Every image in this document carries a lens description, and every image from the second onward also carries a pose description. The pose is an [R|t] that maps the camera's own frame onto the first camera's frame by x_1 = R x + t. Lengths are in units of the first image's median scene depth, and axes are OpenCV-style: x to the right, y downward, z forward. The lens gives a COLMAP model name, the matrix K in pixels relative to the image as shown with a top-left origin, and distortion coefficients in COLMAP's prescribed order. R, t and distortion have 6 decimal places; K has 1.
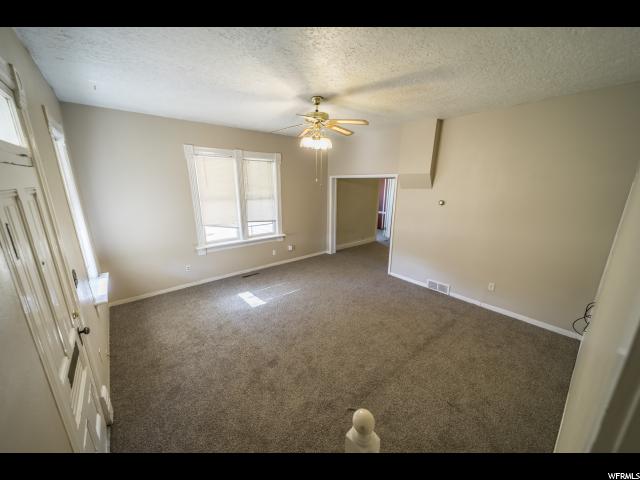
lens RADIAL K [[241.3, 0, 313.4], [0, 241.3, 242.8], [0, 0, 1]] dist [0.000592, 0.000040]
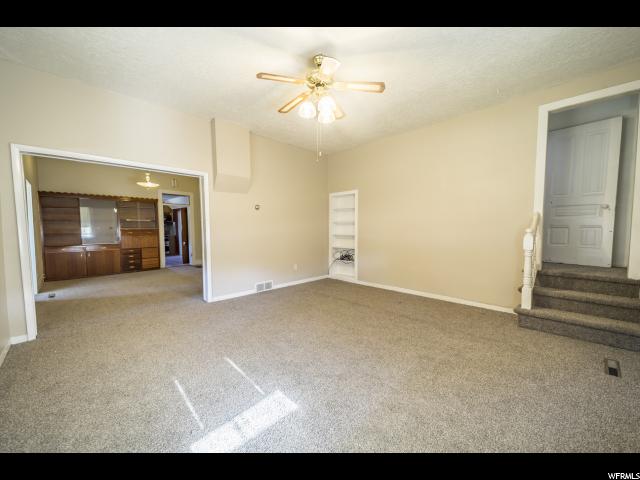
lens RADIAL K [[250.0, 0, 320.5], [0, 250.0, 244.7], [0, 0, 1]] dist [0.019136, 0.000073]
pose [[-0.110062, -0.060180, 0.992101, -0.621569], [0.255621, 0.962876, 0.086765, -0.028698], [-0.960492, 0.263152, -0.090592, 0.855259]]
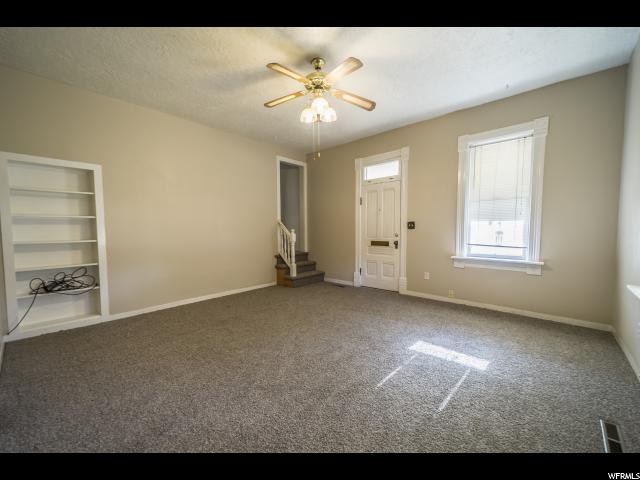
lens RADIAL K [[250.0, 0, 320.5], [0, 250.0, 244.7], [0, 0, 1]] dist [0.019136, 0.000073]
pose [[-0.986698, 0.022334, -0.161025, 0.112028], [-0.029604, 0.949270, 0.313066, -0.176568], [0.159849, 0.313669, -0.935981, 1.403717]]
